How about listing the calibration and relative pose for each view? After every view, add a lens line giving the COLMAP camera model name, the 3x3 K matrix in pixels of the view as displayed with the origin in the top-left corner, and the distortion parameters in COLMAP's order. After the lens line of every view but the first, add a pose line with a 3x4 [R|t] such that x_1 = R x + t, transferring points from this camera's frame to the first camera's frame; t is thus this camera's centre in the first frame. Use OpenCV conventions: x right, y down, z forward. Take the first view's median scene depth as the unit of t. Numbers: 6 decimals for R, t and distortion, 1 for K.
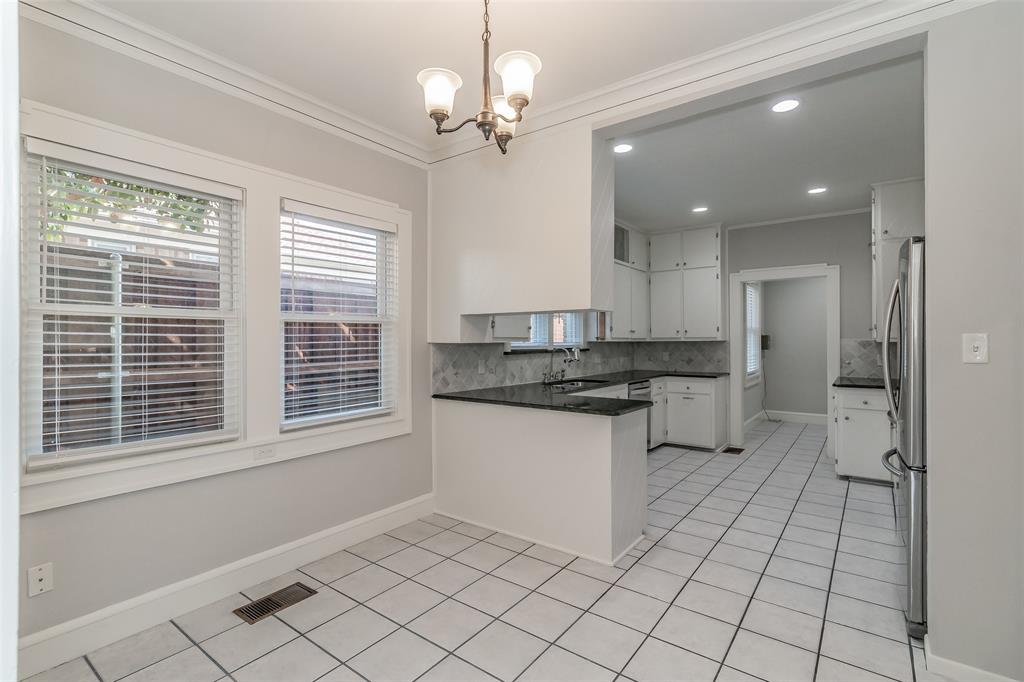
lens RADIAL K [[478.4, 0, 508.3], [0, 478.4, 340.8], [0, 0, 1]] dist [0.010939, -0.000100]
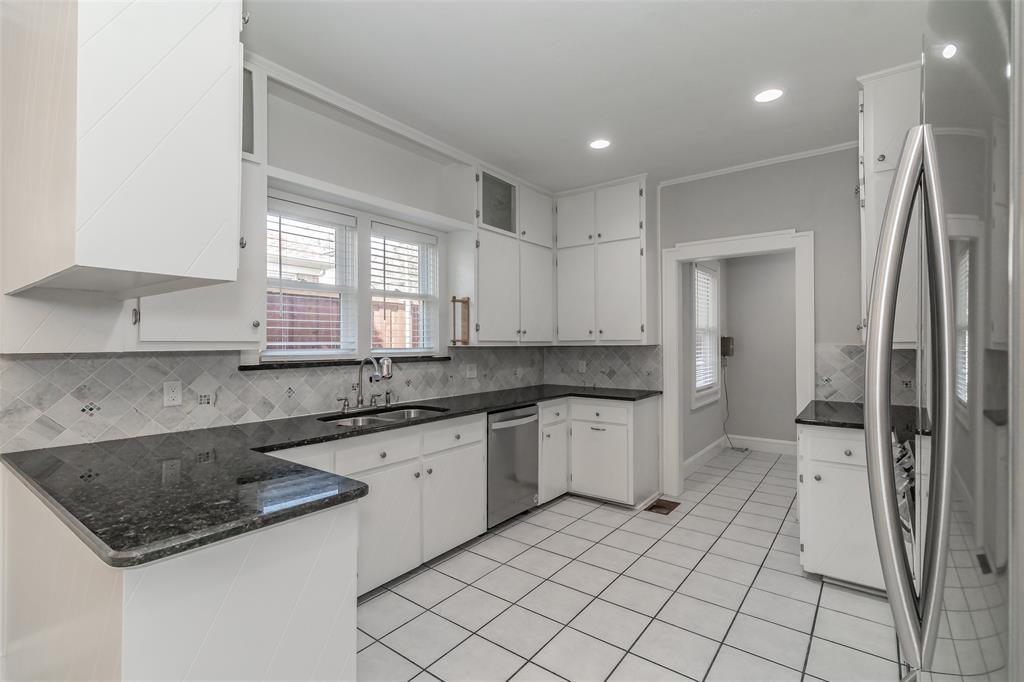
lens RADIAL K [[478.4, 0, 514.2], [0, 478.4, 342.1], [0, 0, 1]] dist [0.010939, -0.000100]
pose [[0.999925, 0.000568, 0.012258, 0.249465], [-0.000545, 0.999998, -0.001895, -0.003441], [-0.012259, 0.001888, 0.999923, 0.319789]]
